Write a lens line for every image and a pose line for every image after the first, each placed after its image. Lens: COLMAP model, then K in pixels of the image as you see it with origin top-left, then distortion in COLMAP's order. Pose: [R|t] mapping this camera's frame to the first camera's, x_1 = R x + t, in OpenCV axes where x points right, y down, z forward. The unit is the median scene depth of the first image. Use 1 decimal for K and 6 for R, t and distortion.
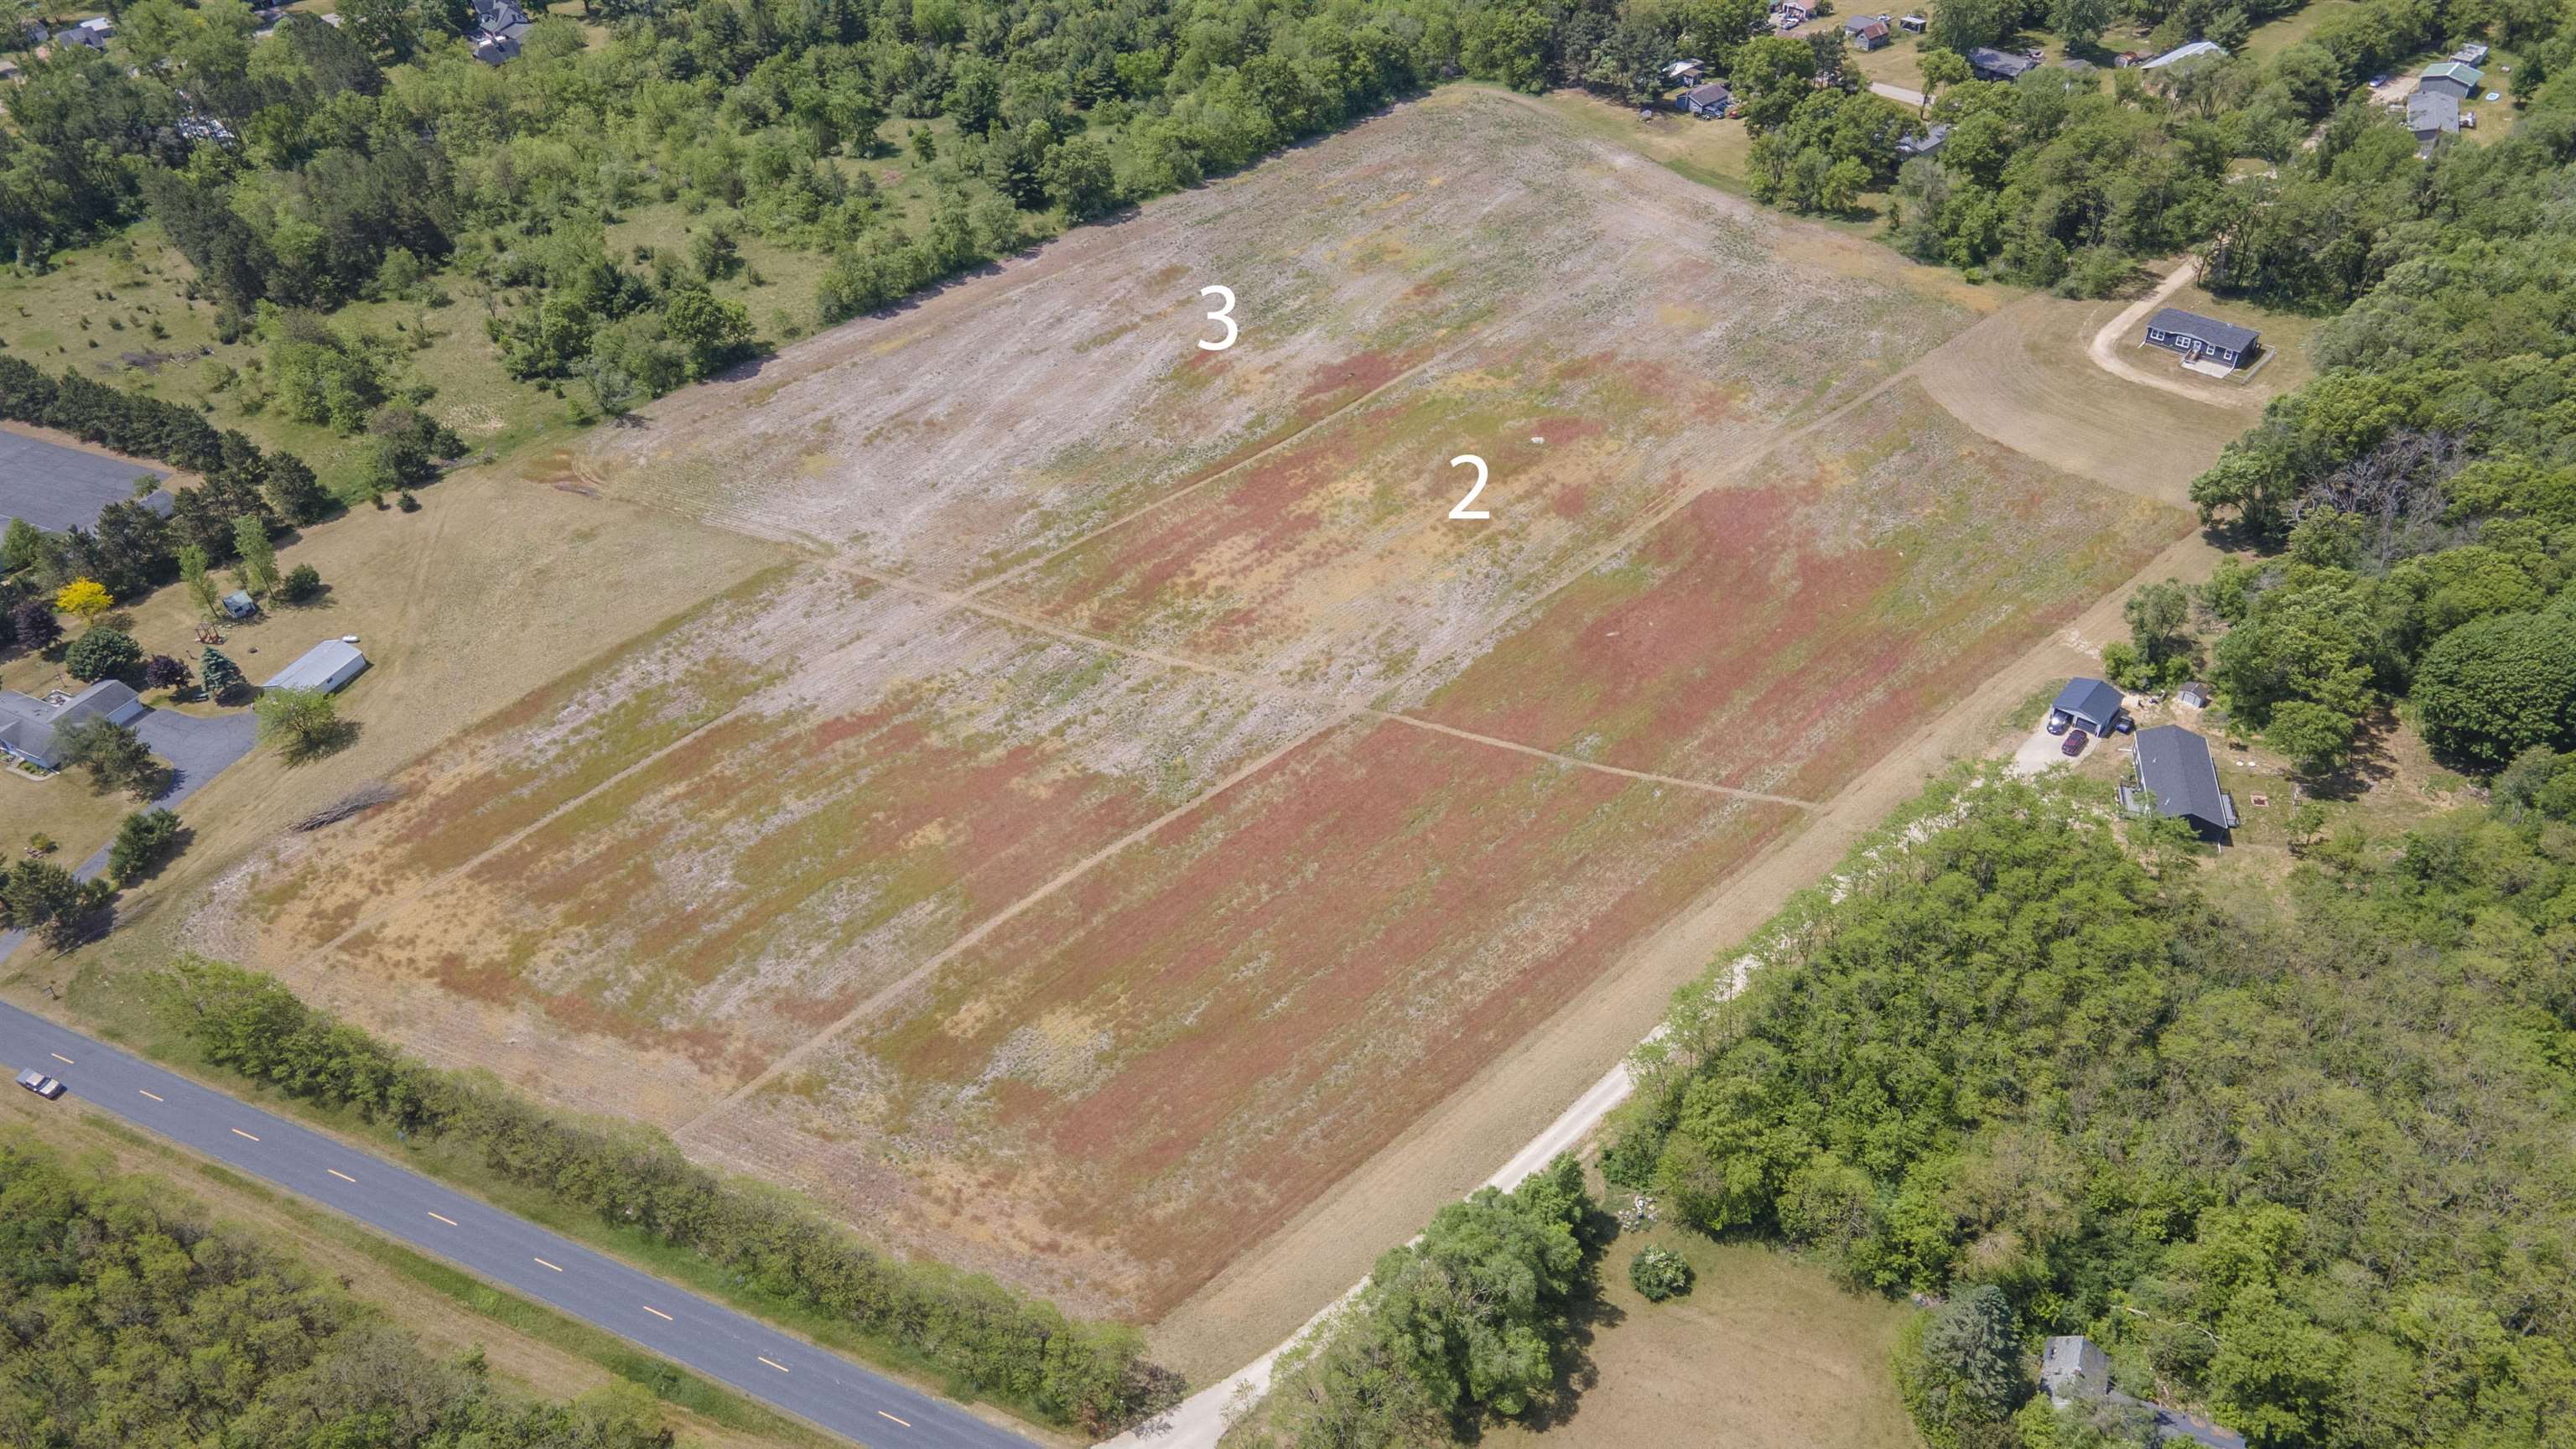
lens RADIAL K [[1878.3, 0, 1288.0], [0, 1878.3, 724.5], [0, 0, 1]] dist [0.002536, 0.054587]
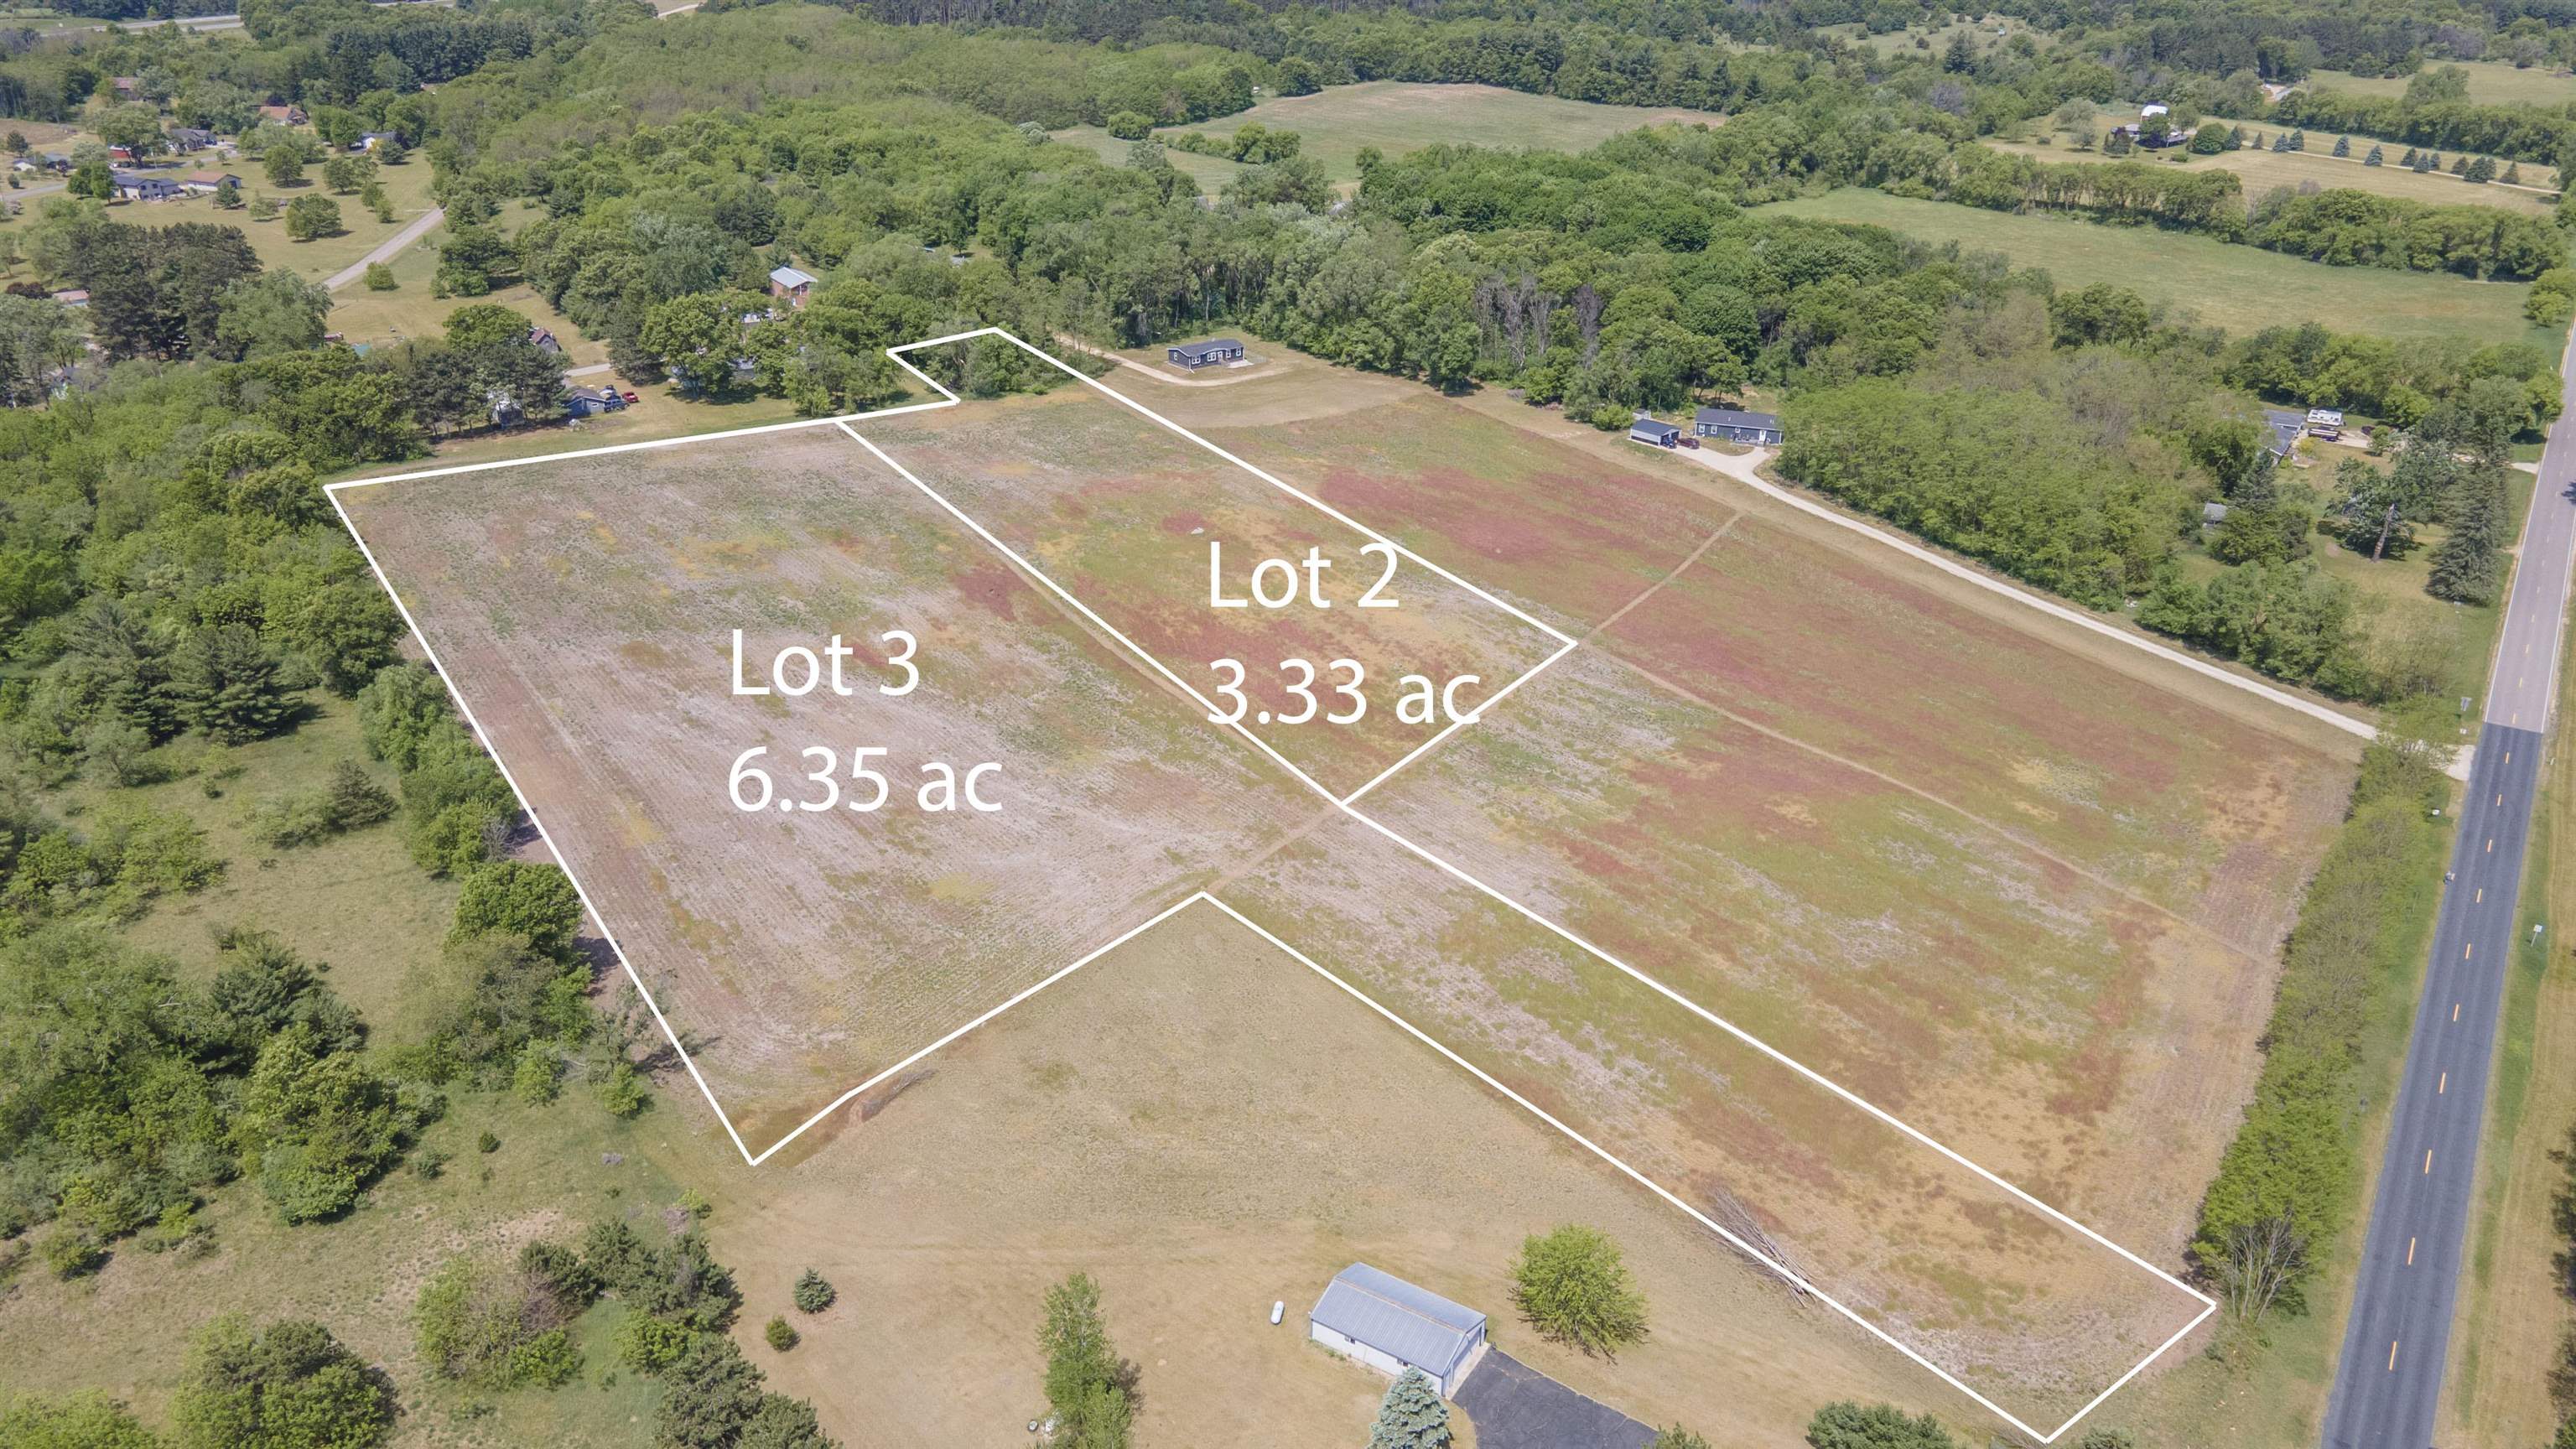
lens RADIAL K [[1878.3, 0, 1288.0], [0, 1878.3, 724.5], [0, 0, 1]] dist [0.002536, 0.054587]
pose [[0.147402, -0.370885, 0.916906, -0.879934], [0.614115, 0.761012, 0.209101, -0.267239], [-0.775329, 0.532264, 0.339941, 0.699561]]
